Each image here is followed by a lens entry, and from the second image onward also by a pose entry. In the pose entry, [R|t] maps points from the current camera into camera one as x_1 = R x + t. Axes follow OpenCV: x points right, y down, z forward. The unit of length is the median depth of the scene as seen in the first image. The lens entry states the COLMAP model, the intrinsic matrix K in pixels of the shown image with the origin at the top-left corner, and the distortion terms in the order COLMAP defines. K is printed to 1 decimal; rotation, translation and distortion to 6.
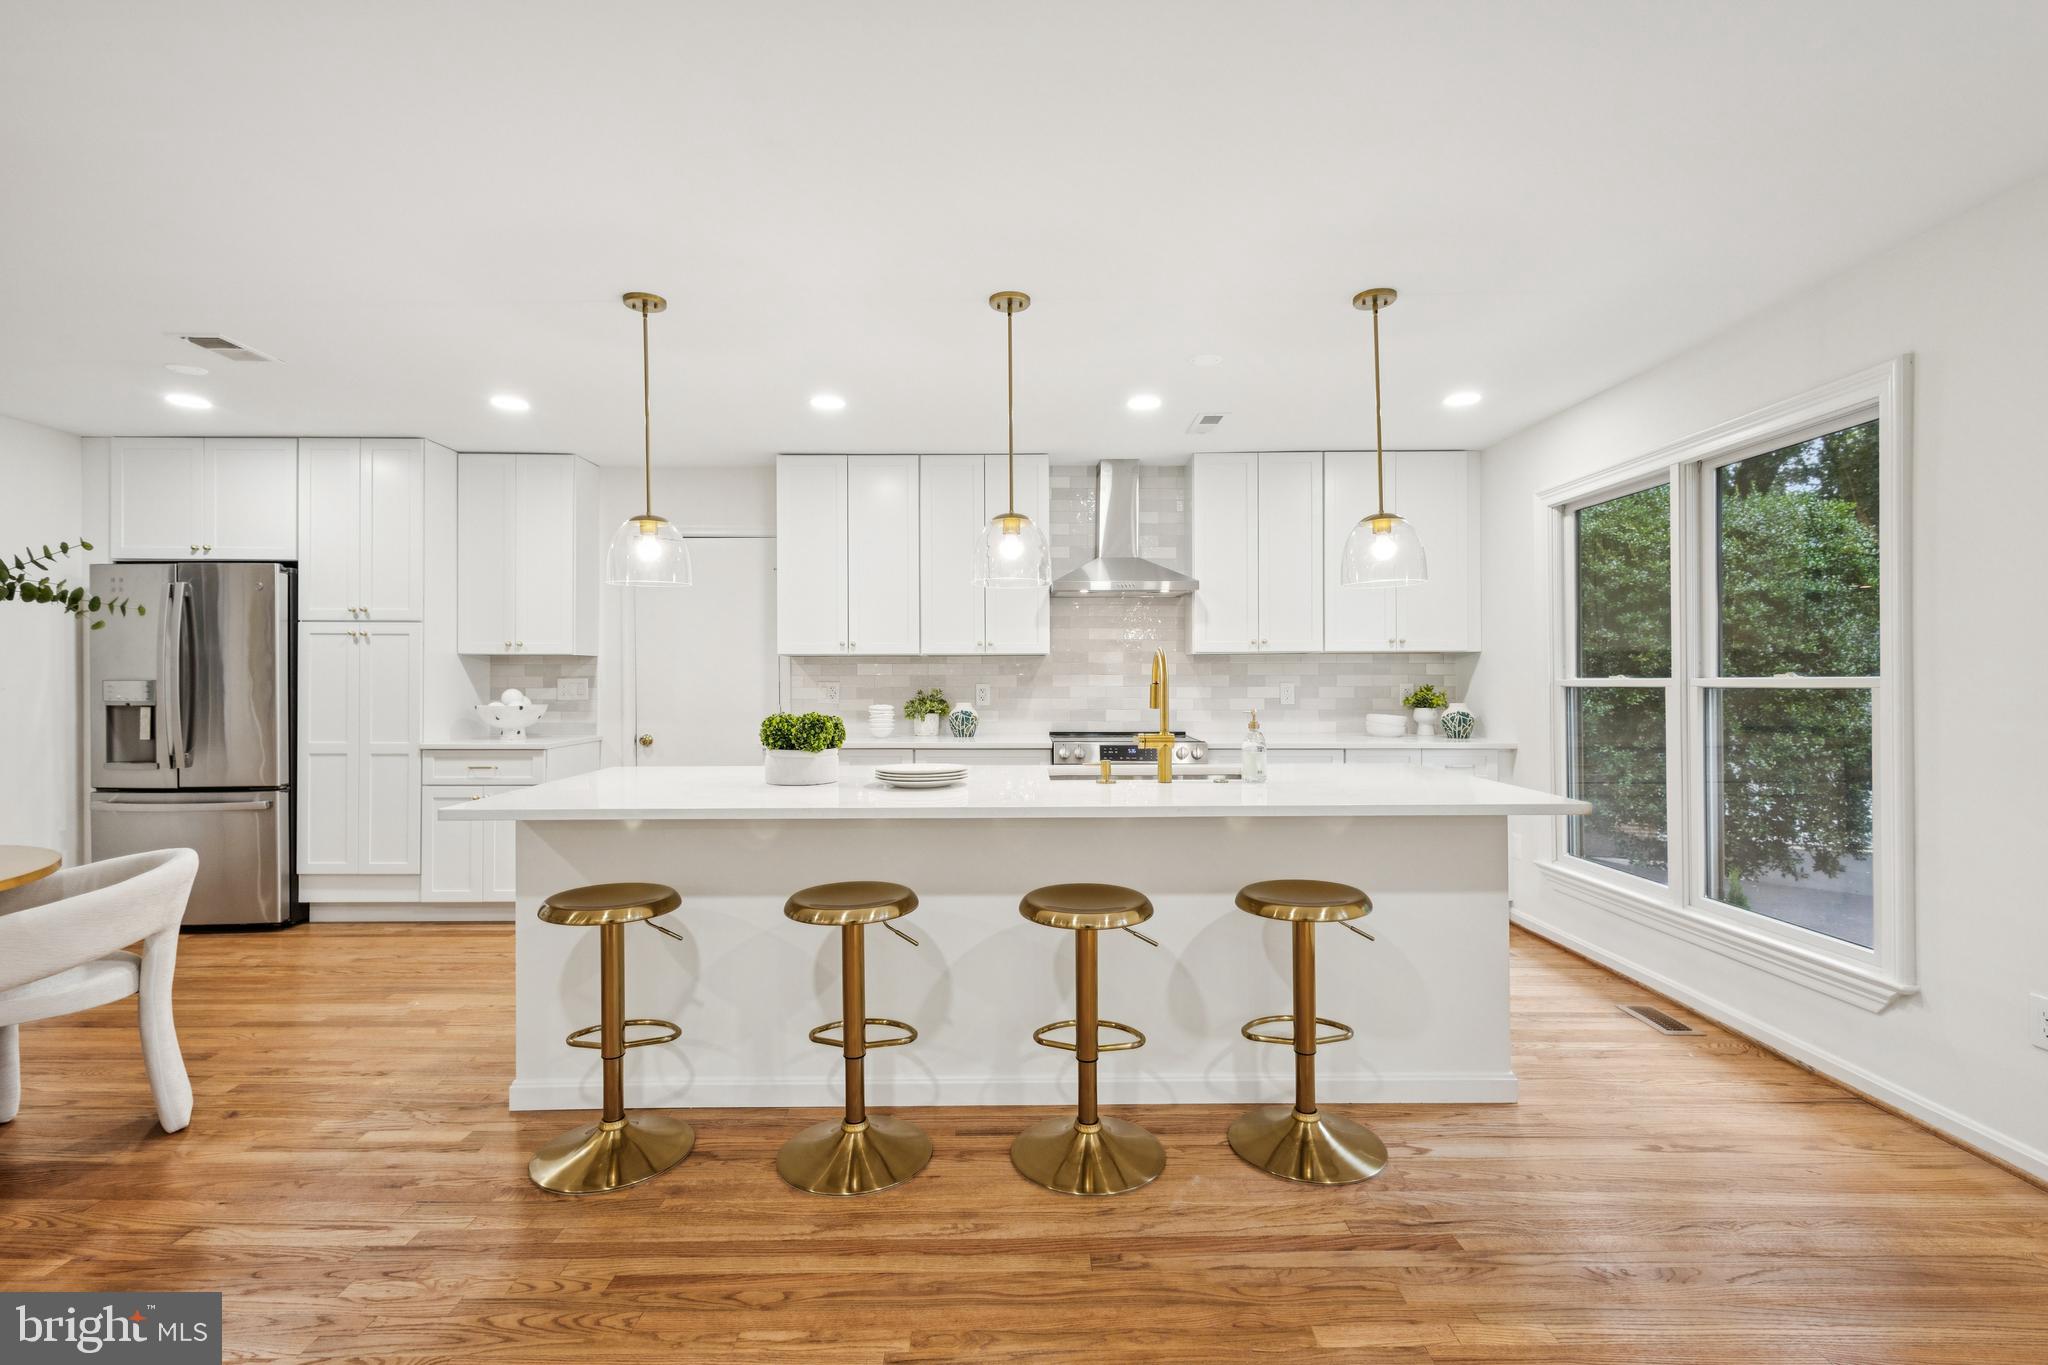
lens RADIAL K [[943.6, 0, 1011.3], [0, 943.6, 675.6], [0, 0, 1]] dist [0.013336, -0.004094]
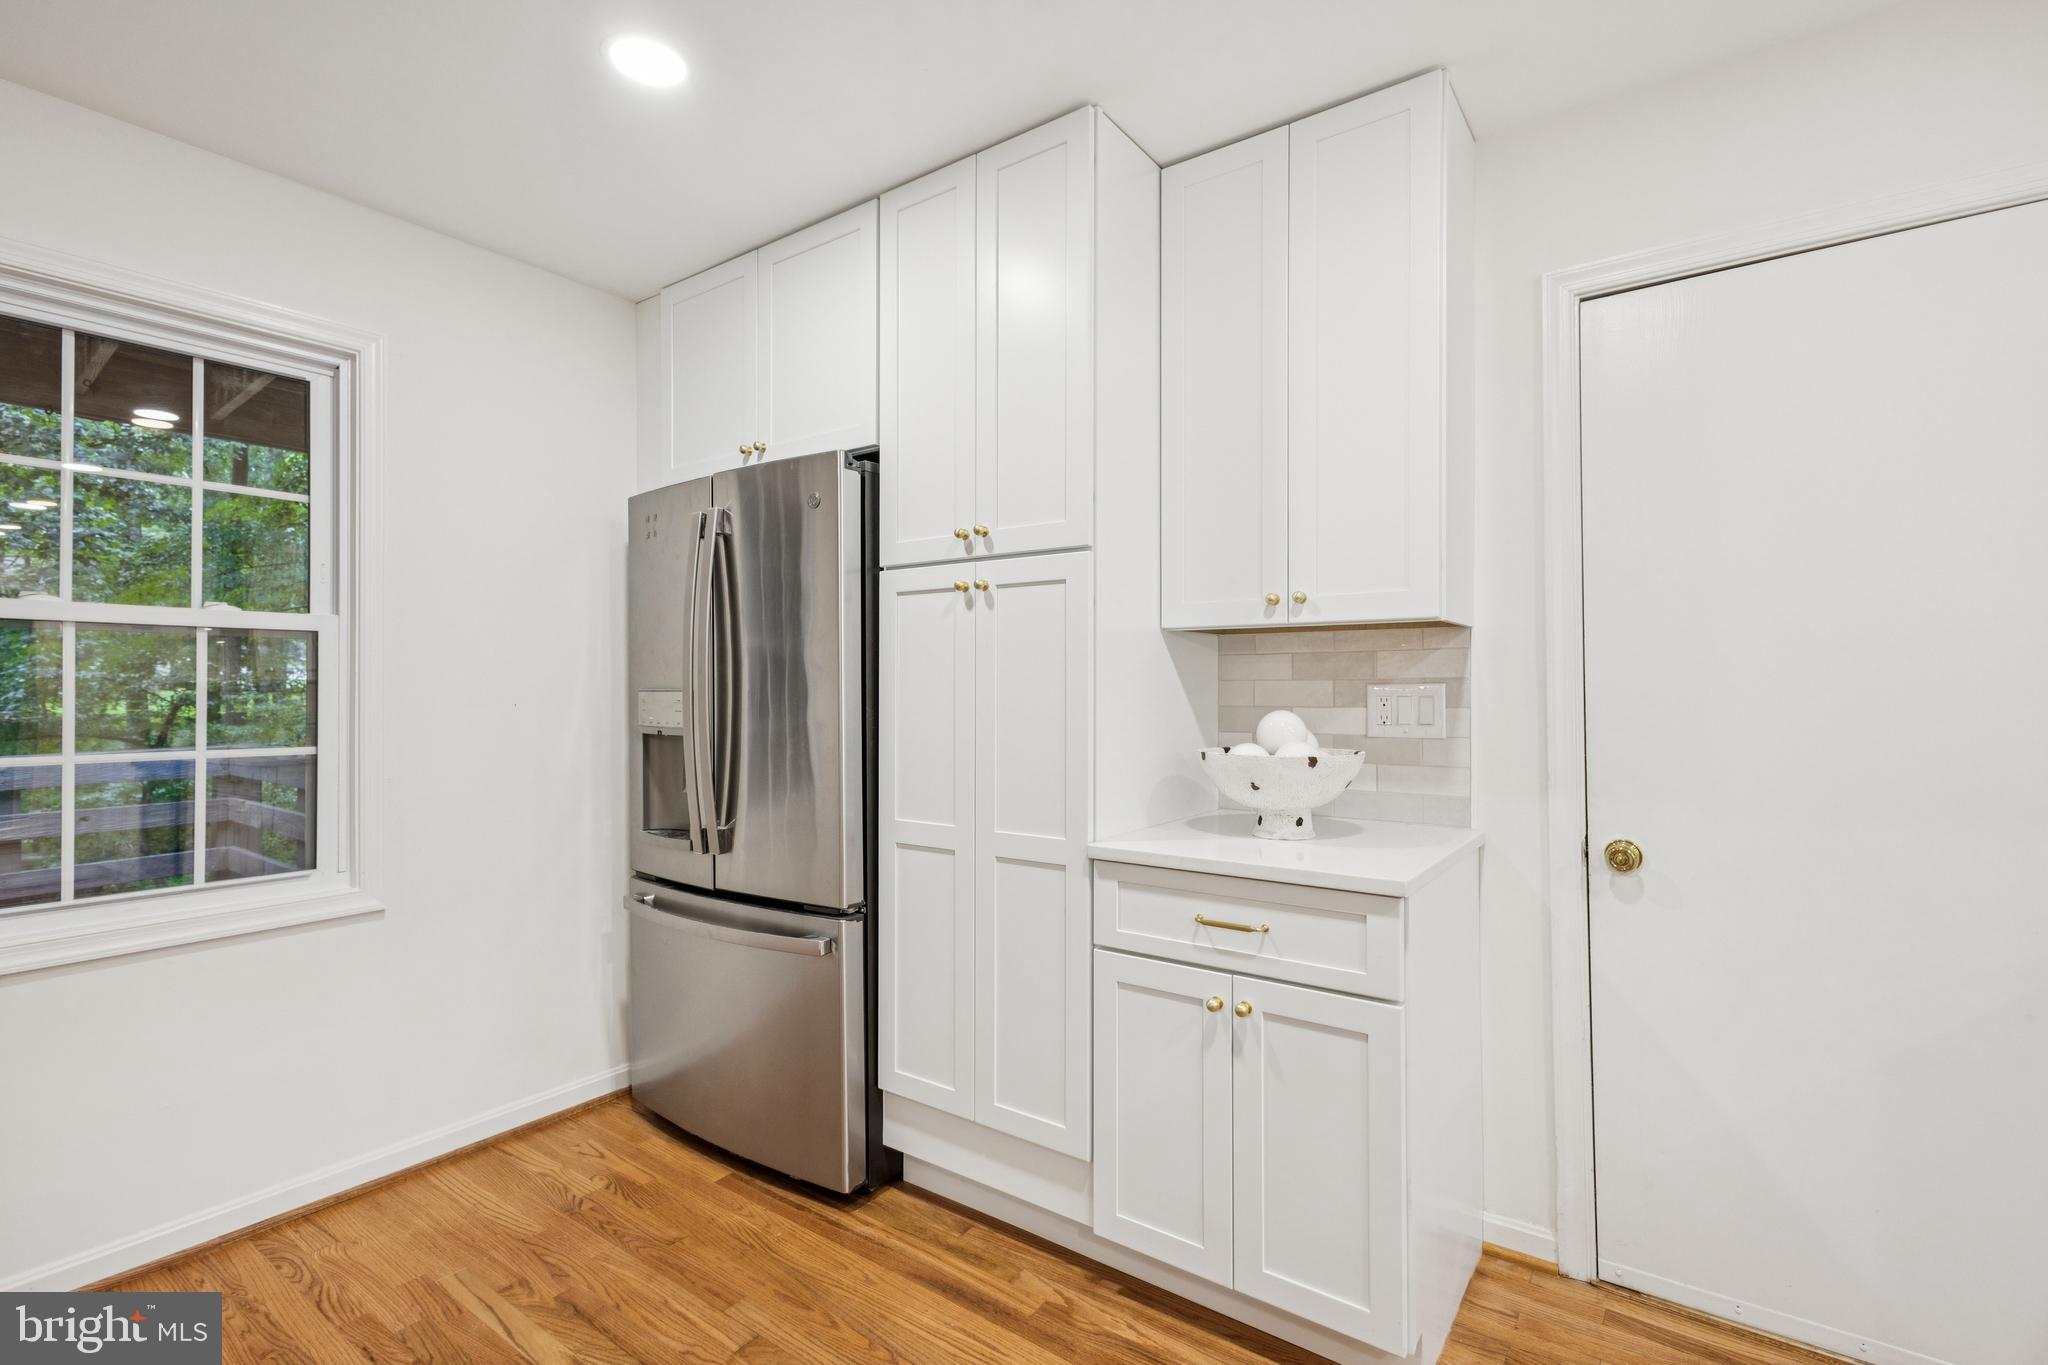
lens RADIAL K [[943.6, 0, 1023.4], [0, 943.6, 677.3], [0, 0, 1]] dist [0.013336, -0.004094]
pose [[0.797780, -0.008954, -0.602882, -0.398722], [0.004739, 0.999952, -0.008580, 0.002778], [0.602929, 0.003988, 0.797785, 0.655892]]
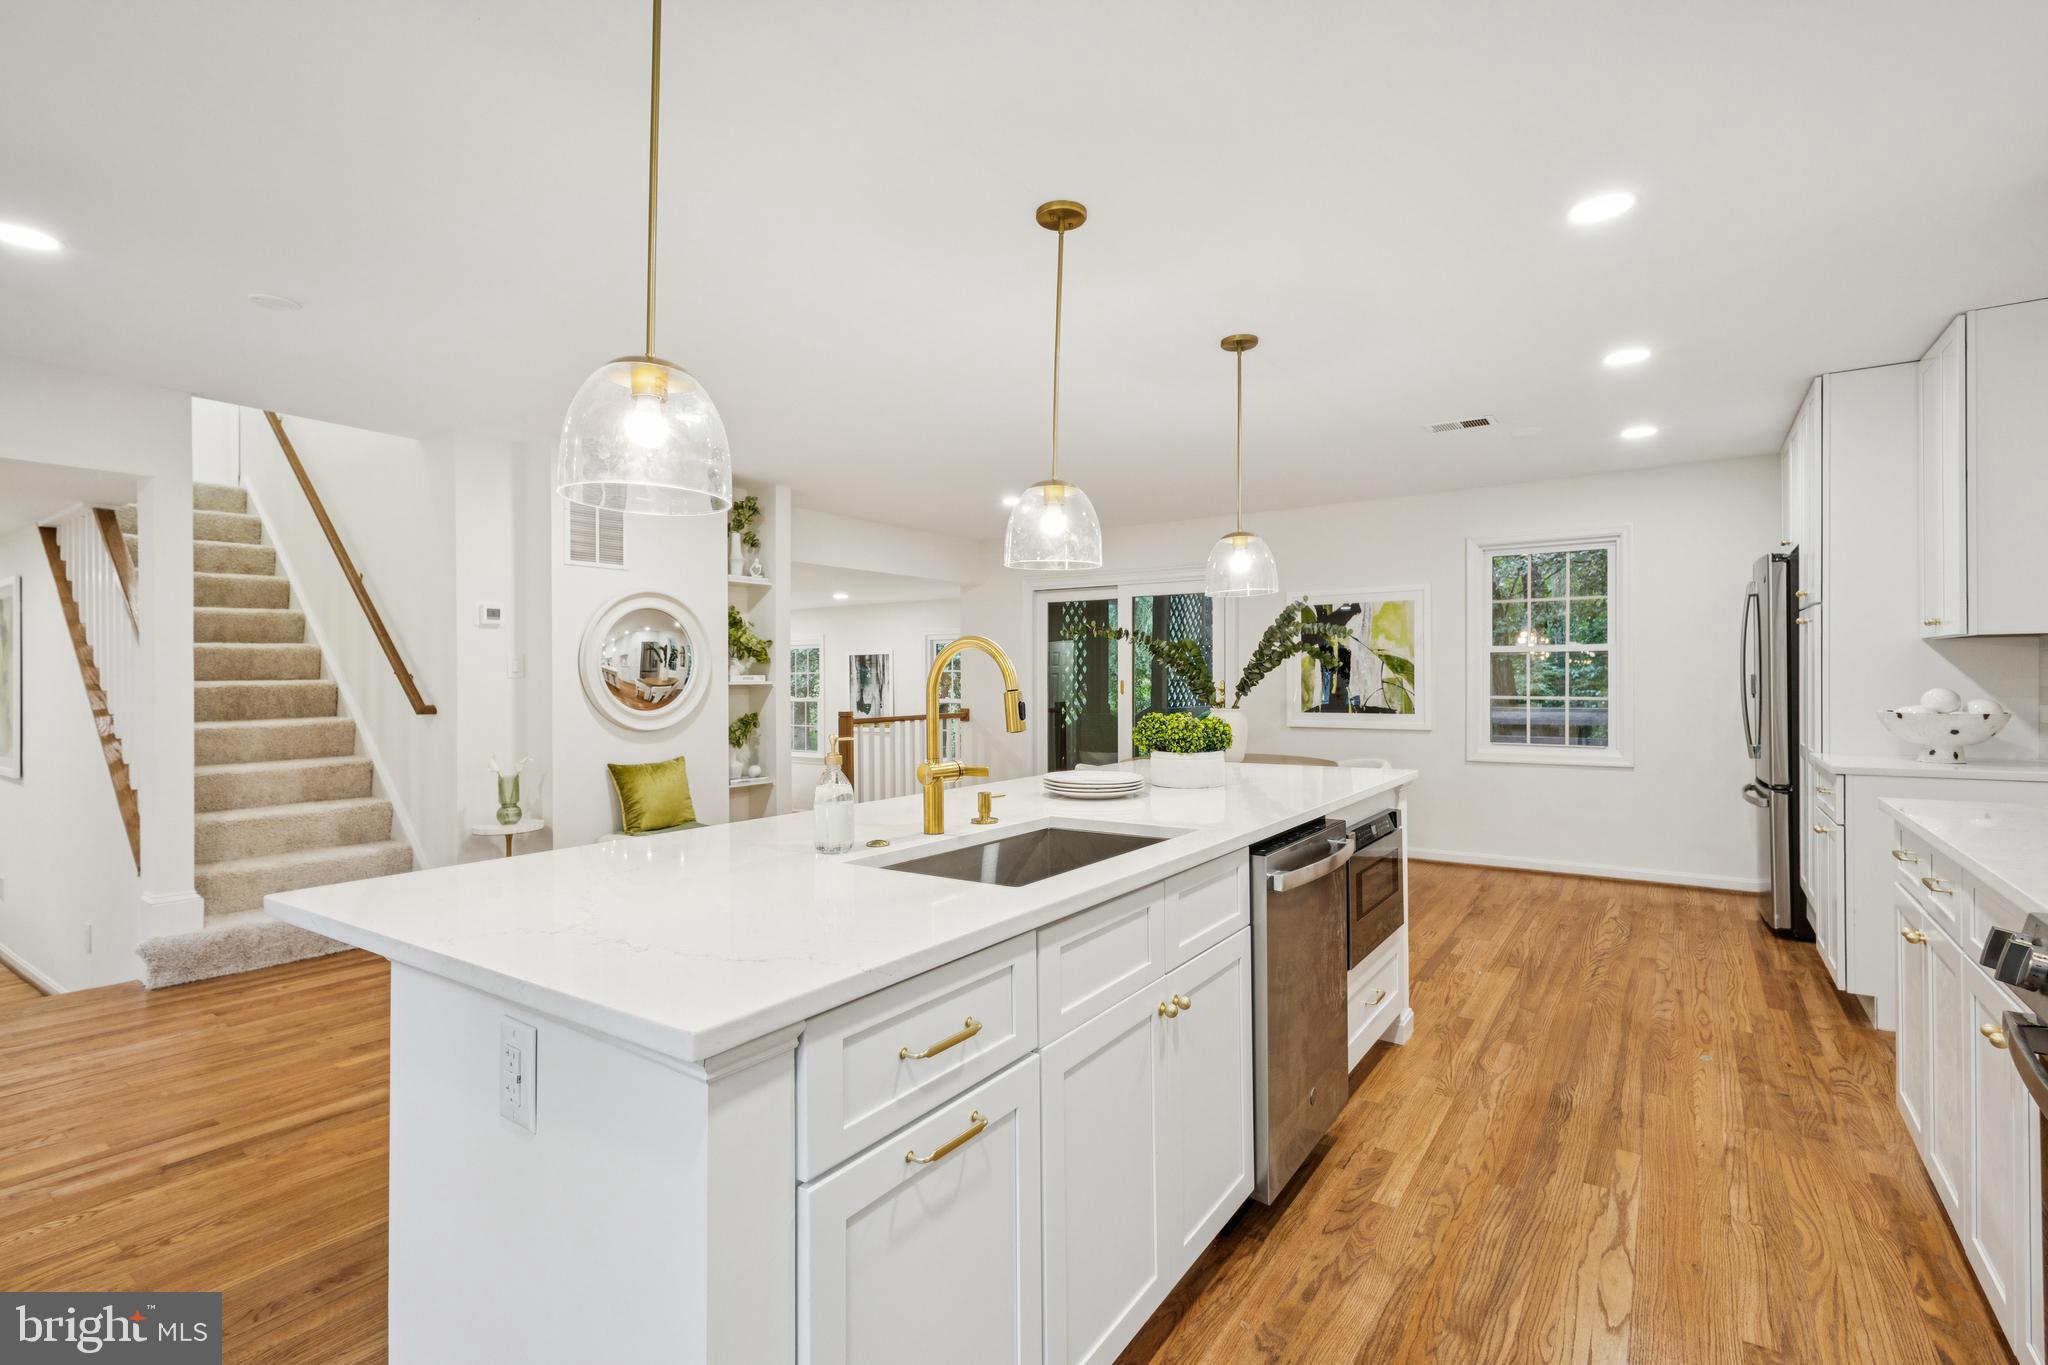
lens RADIAL K [[943.6, 0, 1016.1], [0, 943.6, 676.1], [0, 0, 1]] dist [0.013336, -0.004094]
pose [[-0.585117, 0.003393, -0.810942, 0.443908], [0.005488, 0.999985, 0.000225, 0.001264], [0.810930, -0.004318, -0.585127, 0.921420]]
